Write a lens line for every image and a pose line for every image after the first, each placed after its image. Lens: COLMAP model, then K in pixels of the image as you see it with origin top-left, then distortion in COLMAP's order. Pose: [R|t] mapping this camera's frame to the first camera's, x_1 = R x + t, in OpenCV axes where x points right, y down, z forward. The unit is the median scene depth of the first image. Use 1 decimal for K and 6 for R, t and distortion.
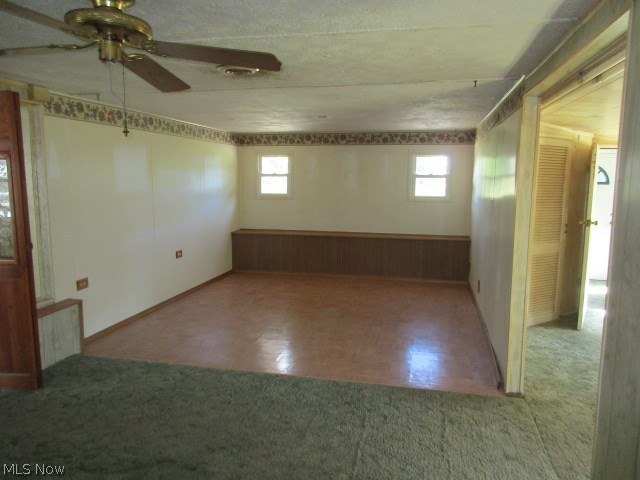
lens RADIAL K [[473.5, 0, 320.0], [0, 473.5, 240.0], [0, 0, 1]] dist [-0.008424, 0.010242]
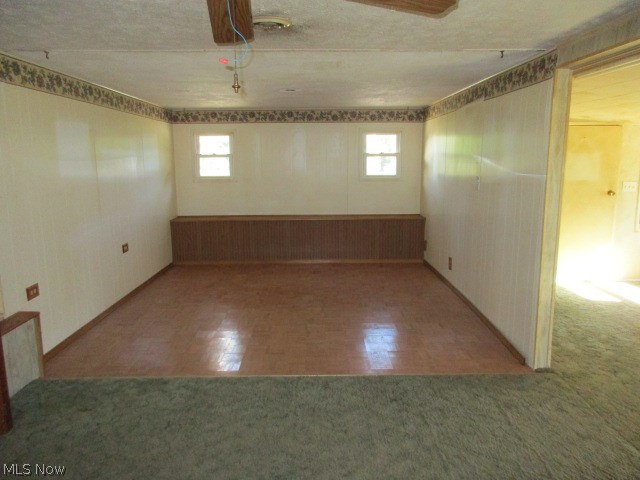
lens RADIAL K [[473.5, 0, 320.0], [0, 473.5, 240.0], [0, 0, 1]] dist [-0.008424, 0.010242]
pose [[0.973017, -0.050562, 0.225126, -0.137568], [0.042331, 0.998252, 0.041242, -0.004851], [-0.226818, -0.030599, 0.973456, 0.074641]]
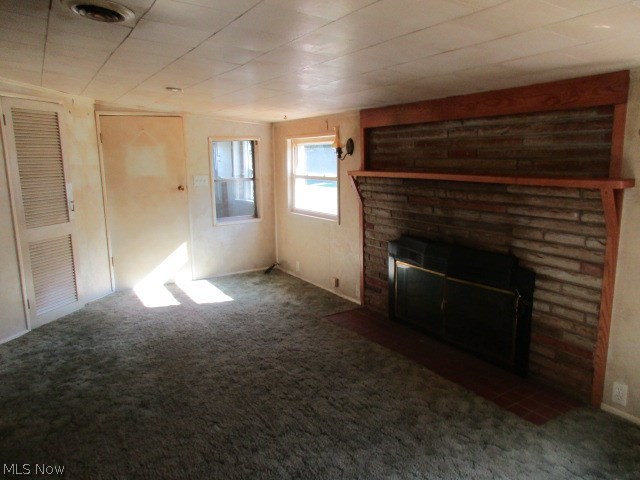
lens RADIAL K [[473.5, 0, 320.0], [0, 473.5, 240.0], [0, 0, 1]] dist [-0.008424, 0.010242]
pose [[0.715100, -0.145993, 0.683607, 0.196657], [0.118546, 0.989110, 0.087230, 0.013800], [-0.688897, 0.018661, 0.724619, 0.040409]]
